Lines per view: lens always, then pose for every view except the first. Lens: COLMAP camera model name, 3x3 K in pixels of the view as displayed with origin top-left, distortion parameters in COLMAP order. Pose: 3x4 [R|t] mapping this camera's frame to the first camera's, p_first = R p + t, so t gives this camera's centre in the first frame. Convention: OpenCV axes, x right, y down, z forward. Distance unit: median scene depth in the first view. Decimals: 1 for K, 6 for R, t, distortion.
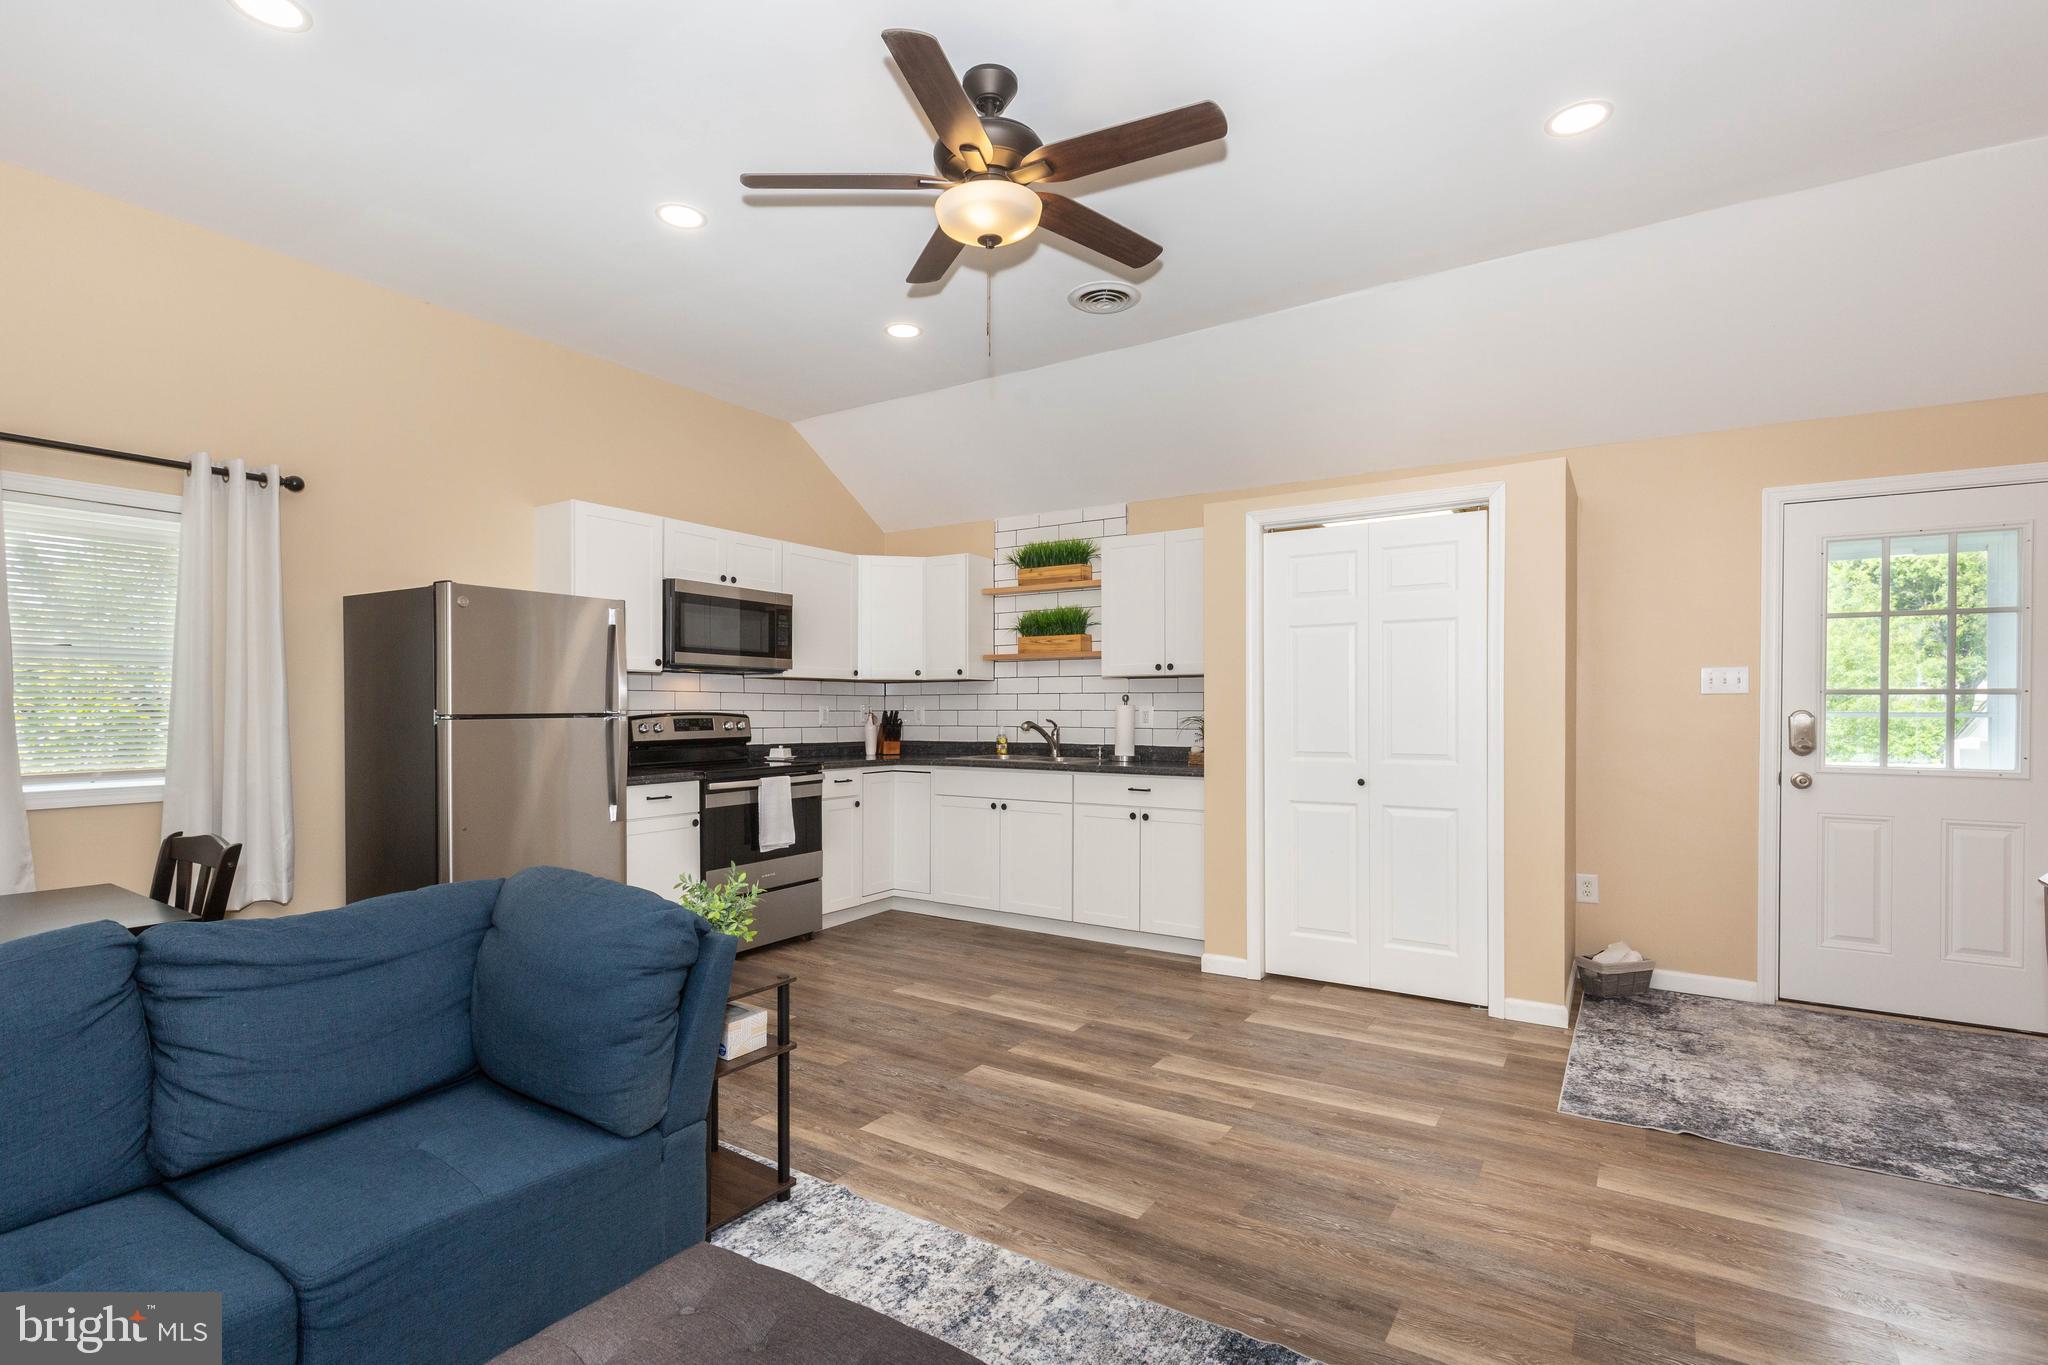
lens RADIAL K [[933.1, 0, 1060.7], [0, 933.1, 722.6], [0, 0, 1]] dist [-0.001249, -0.000137]
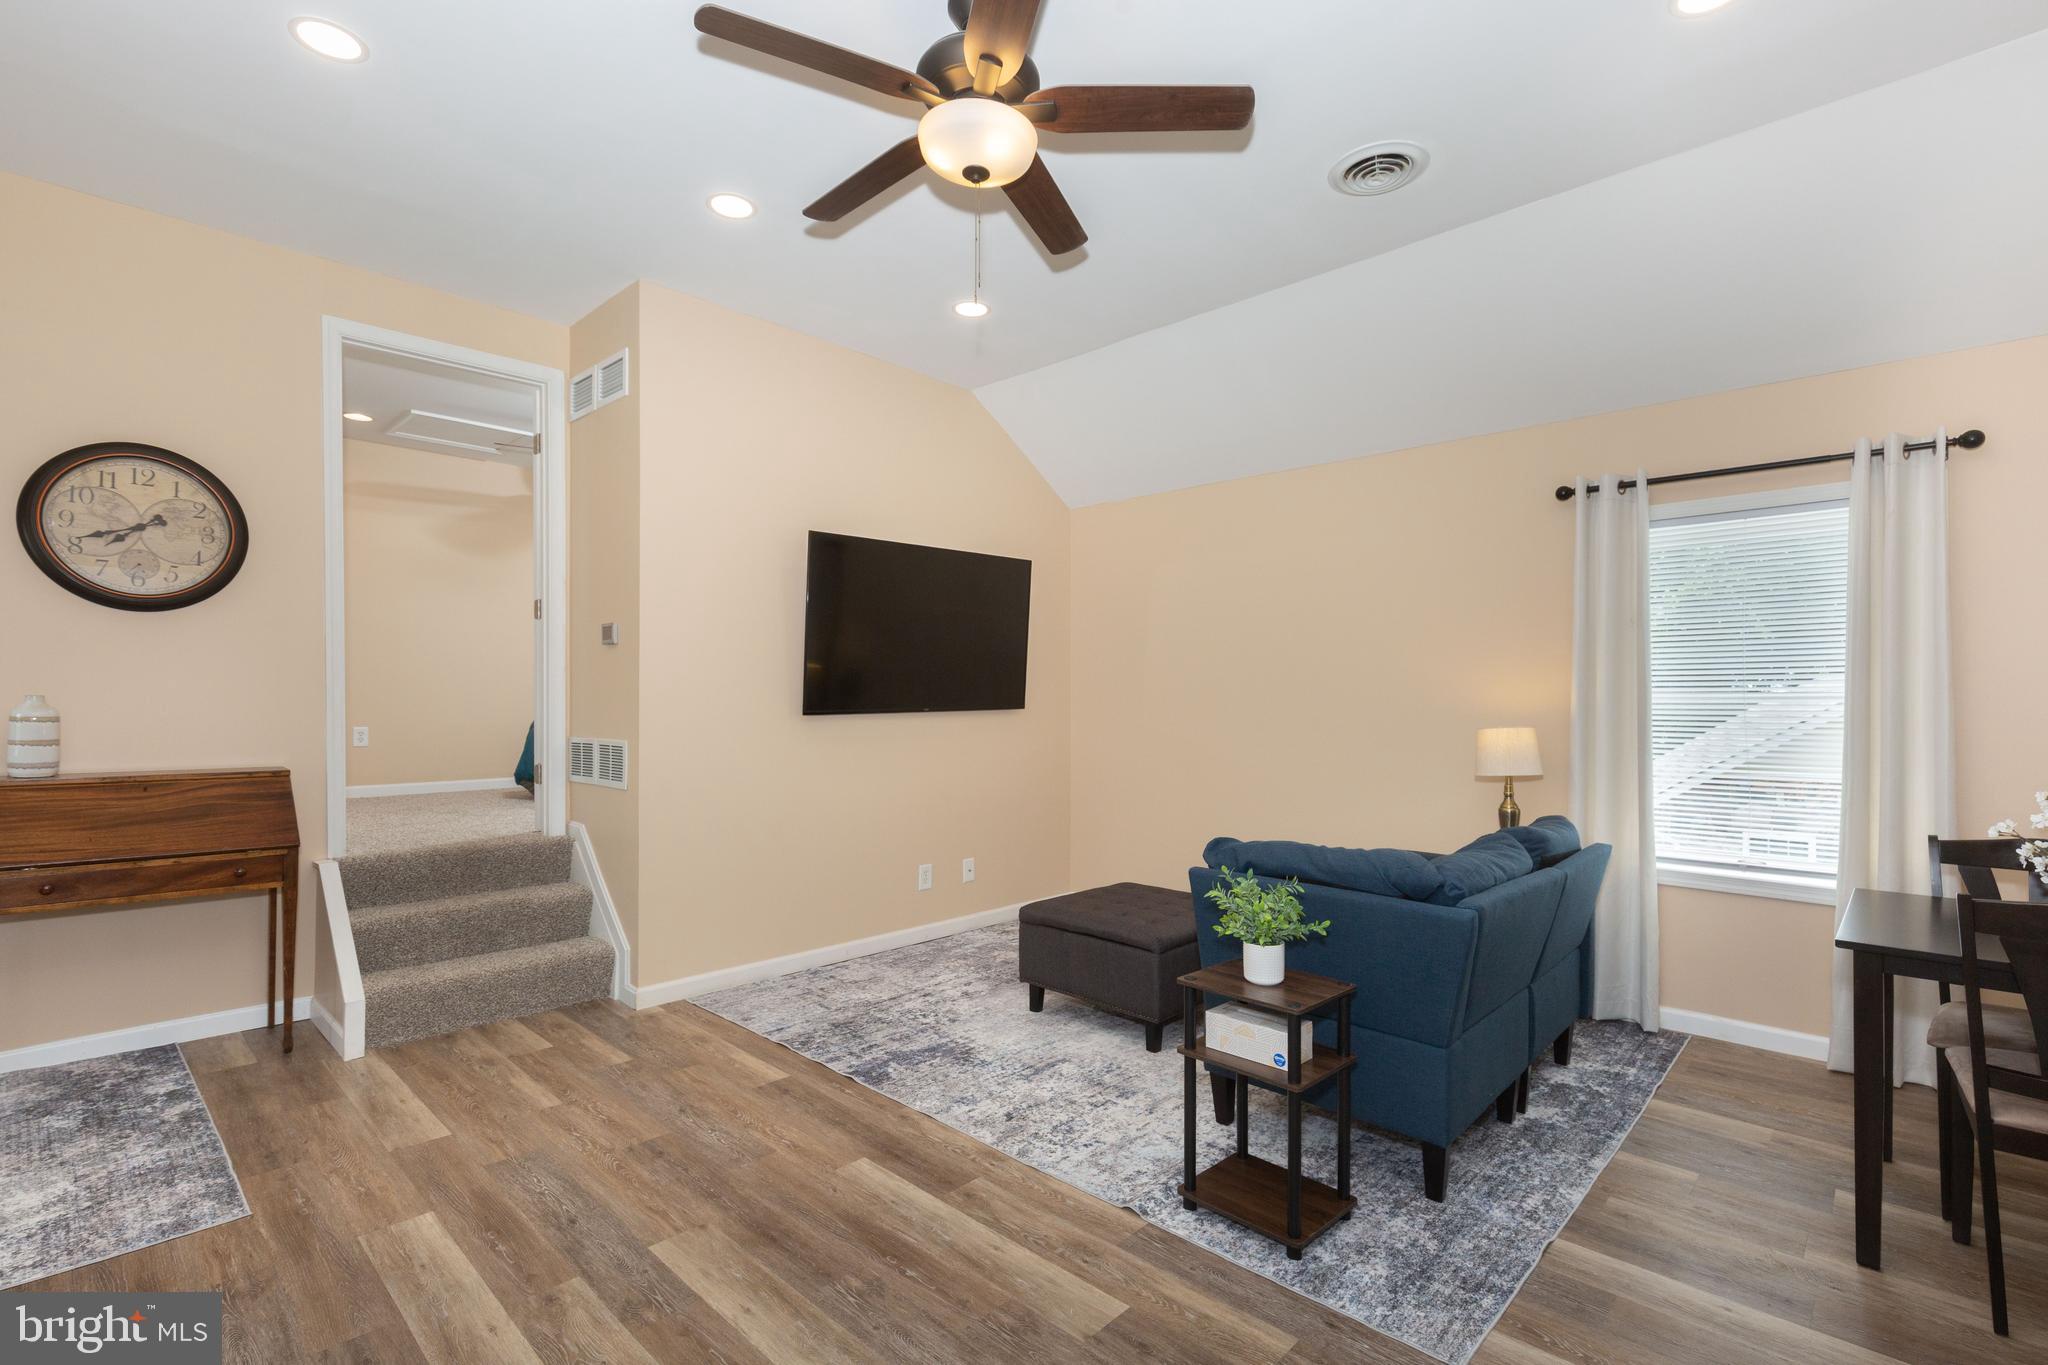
lens RADIAL K [[931.8, 0, 1081.2], [0, 931.8, 686.8], [0, 0, 1]] dist [0.005483, -0.000639]
pose [[-0.987286, -0.001027, 0.158952, -0.193533], [-0.000426, 0.999993, 0.003815, -0.021761], [-0.158955, 0.003699, -0.987279, 1.130037]]
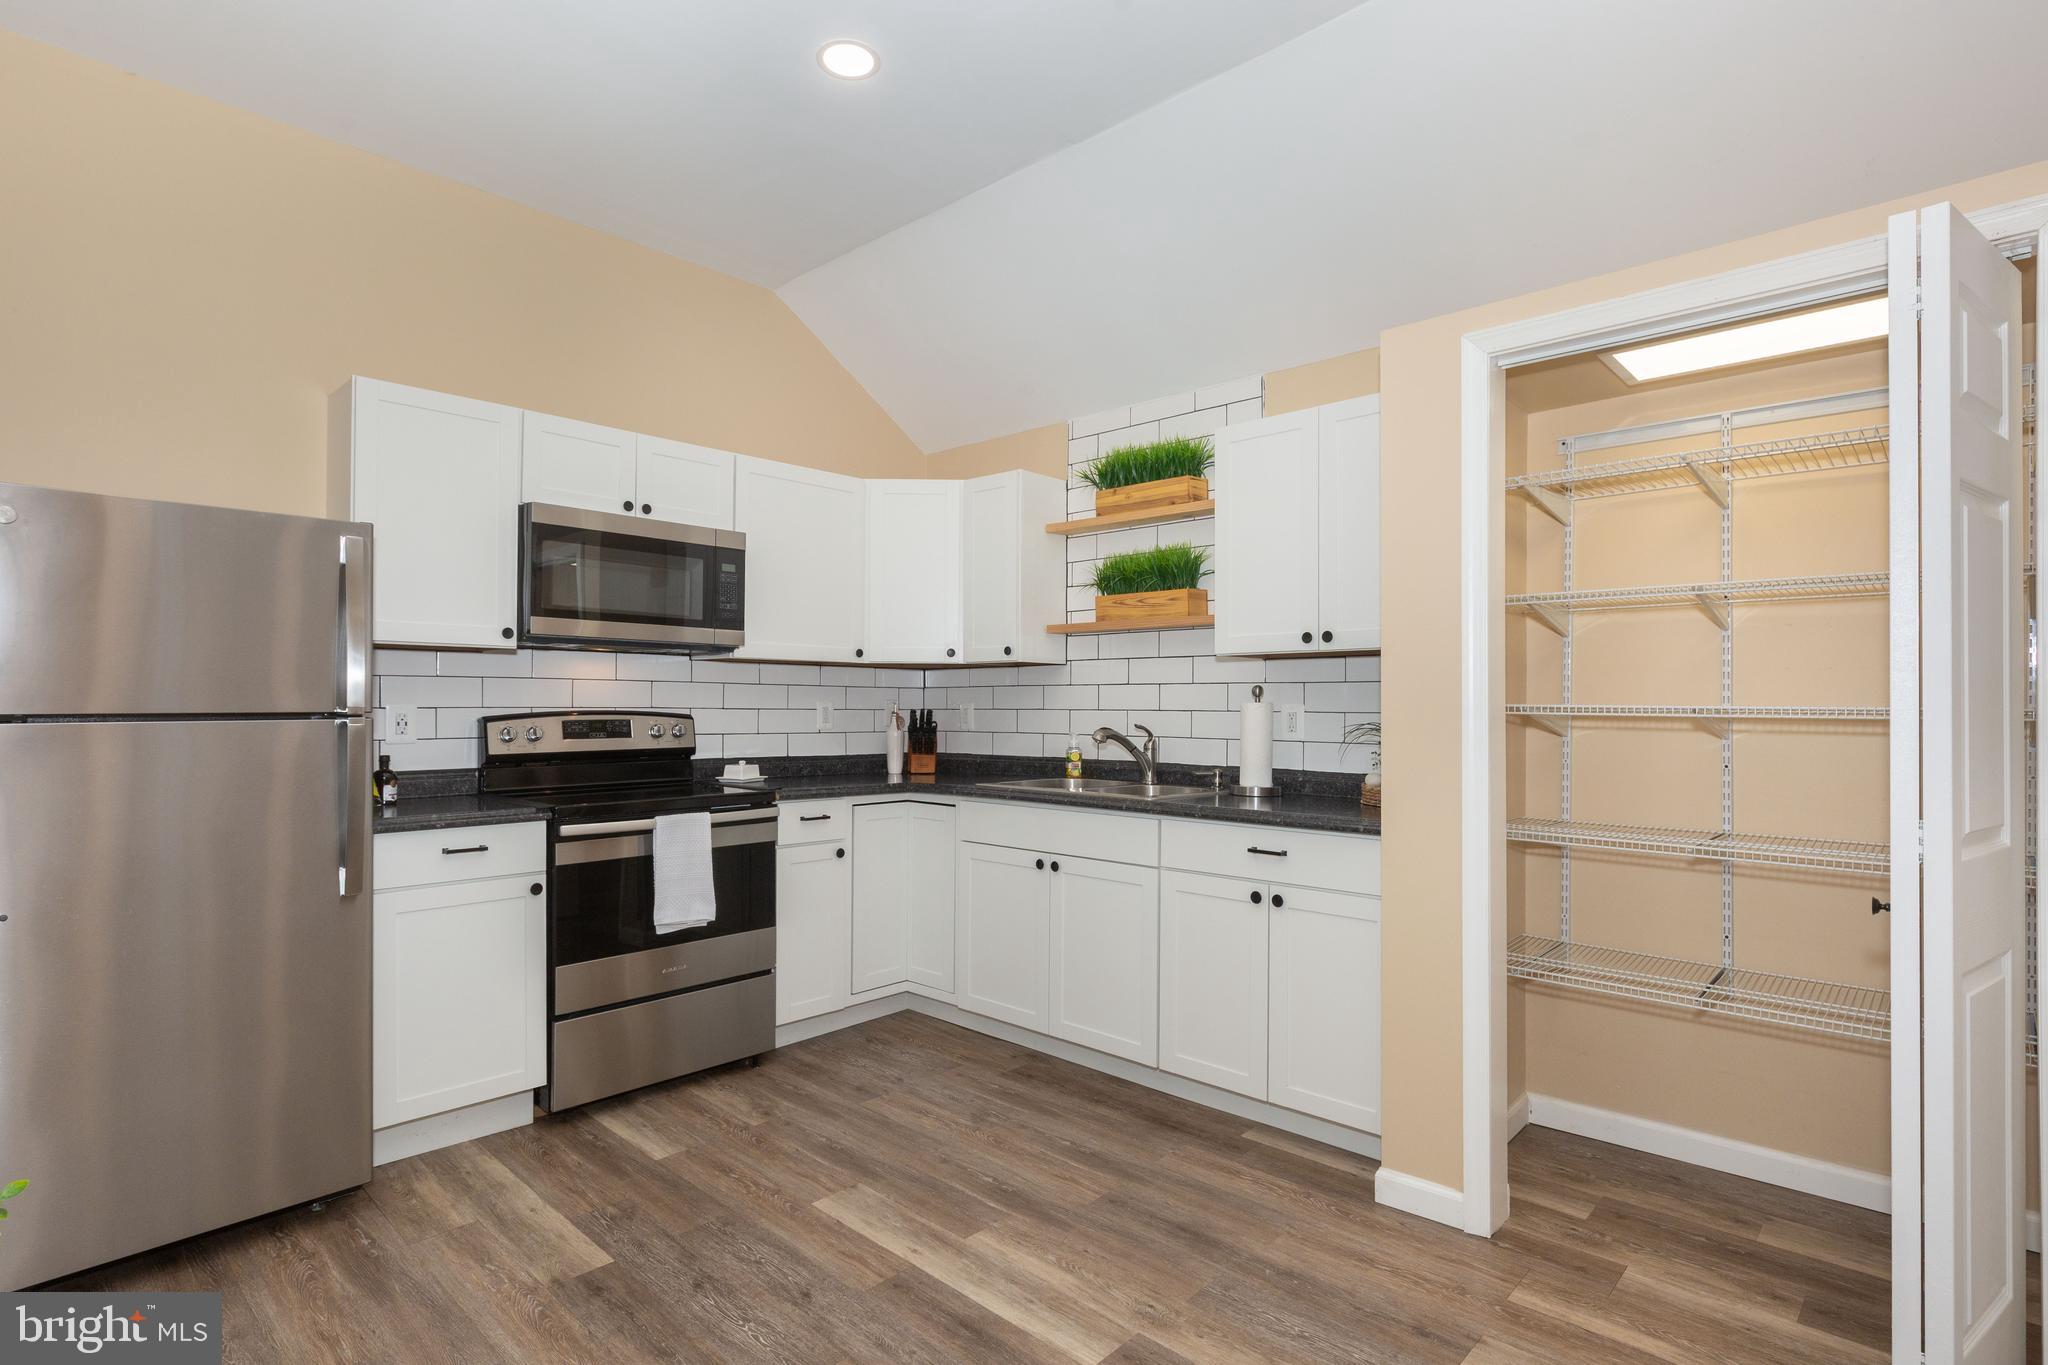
lens RADIAL K [[1022.5, 0, 1088.5], [0, 1022.5, 699.5], [0, 0, 1]] dist [-0.002633, -0.000144]
pose [[0.985999, 0.003776, -0.166706, 0.087202], [-0.007343, 0.999757, -0.020785, -0.007497], [0.166587, 0.021718, 0.985788, 0.398725]]
